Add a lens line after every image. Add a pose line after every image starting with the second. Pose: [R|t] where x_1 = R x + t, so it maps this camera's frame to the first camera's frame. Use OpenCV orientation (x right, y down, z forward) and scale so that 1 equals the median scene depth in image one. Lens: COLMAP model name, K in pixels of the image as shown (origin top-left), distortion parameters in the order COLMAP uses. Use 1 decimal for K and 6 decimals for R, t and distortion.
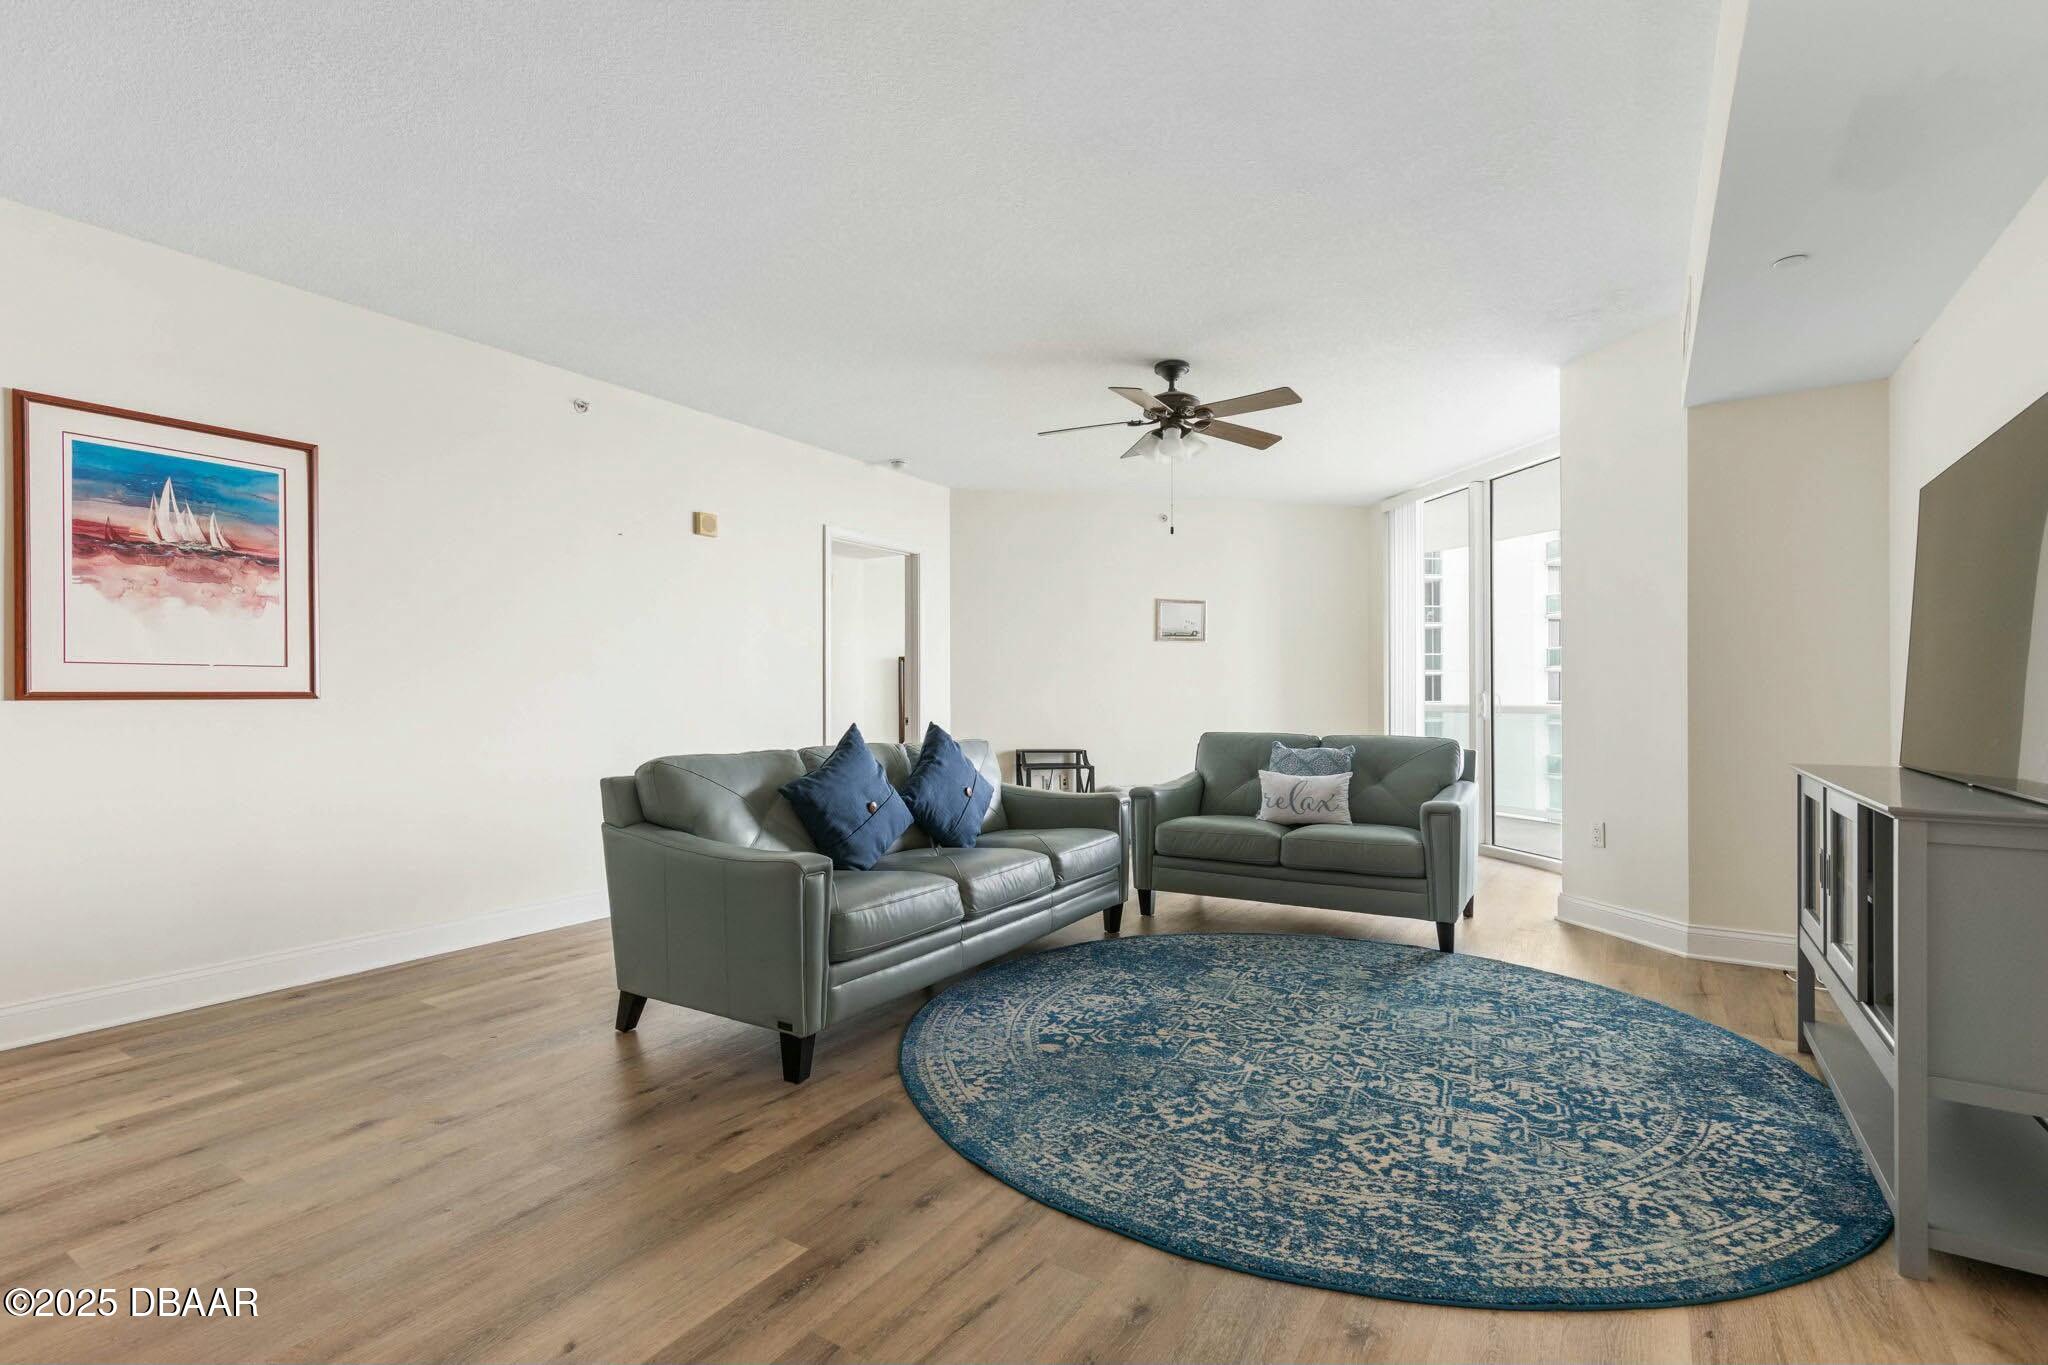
lens RADIAL K [[944.7, 0, 1028.2], [0, 944.7, 699.0], [0, 0, 1]] dist [0.008972, -0.000531]
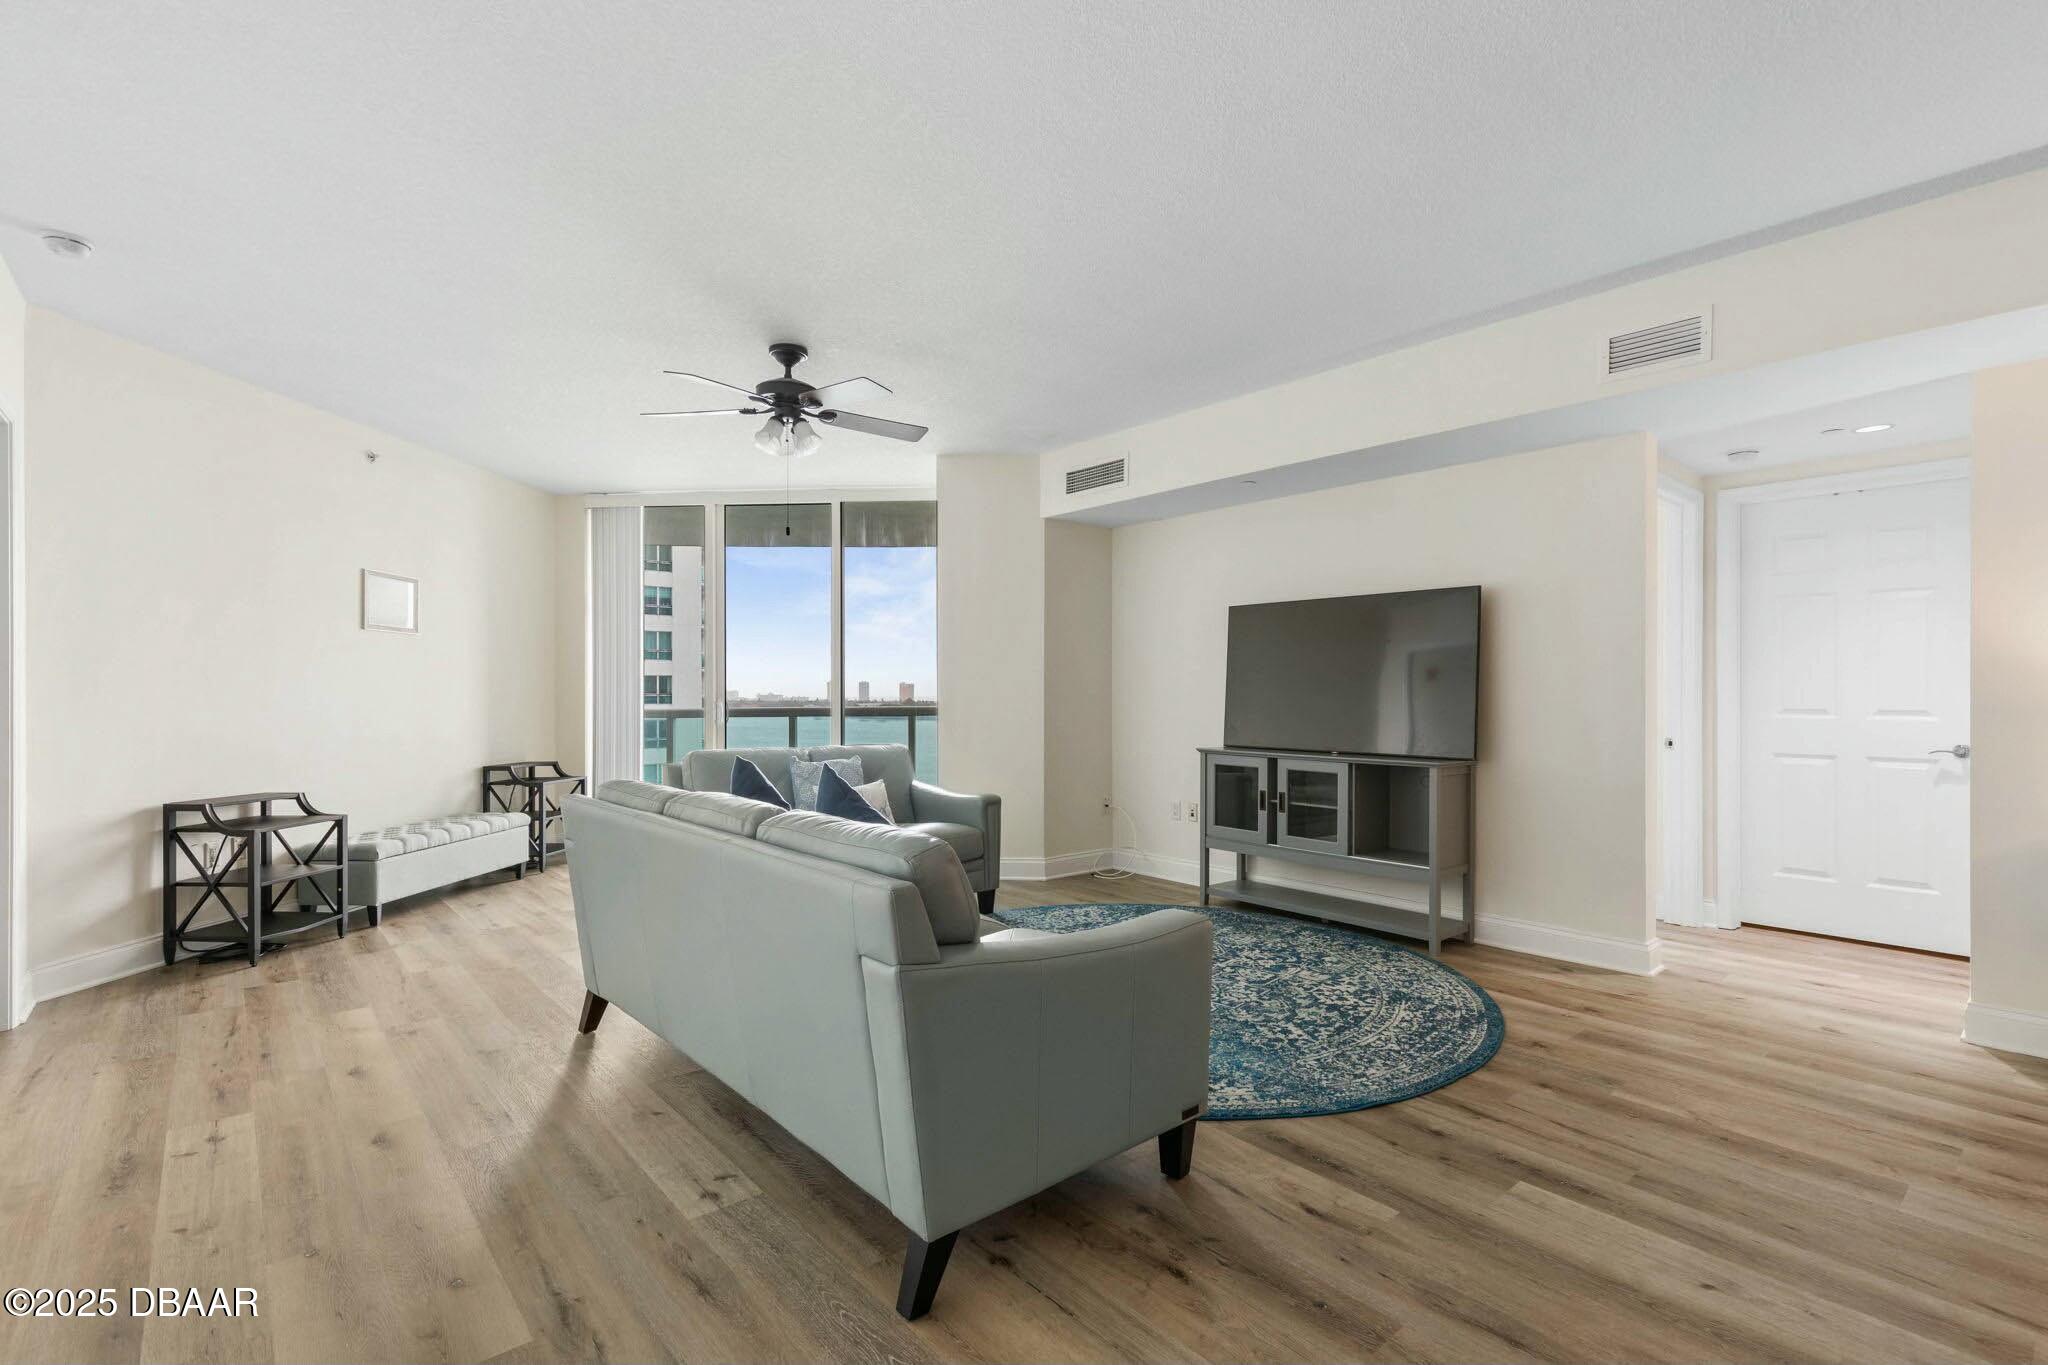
lens RADIAL K [[944.7, 0, 1028.2], [0, 944.7, 699.0], [0, 0, 1]] dist [0.008972, -0.000531]
pose [[0.278247, -0.005706, 0.960493, -1.317457], [-0.001649, 0.999978, 0.006418, -0.047234], [-0.960508, -0.003369, 0.278231, 1.049046]]
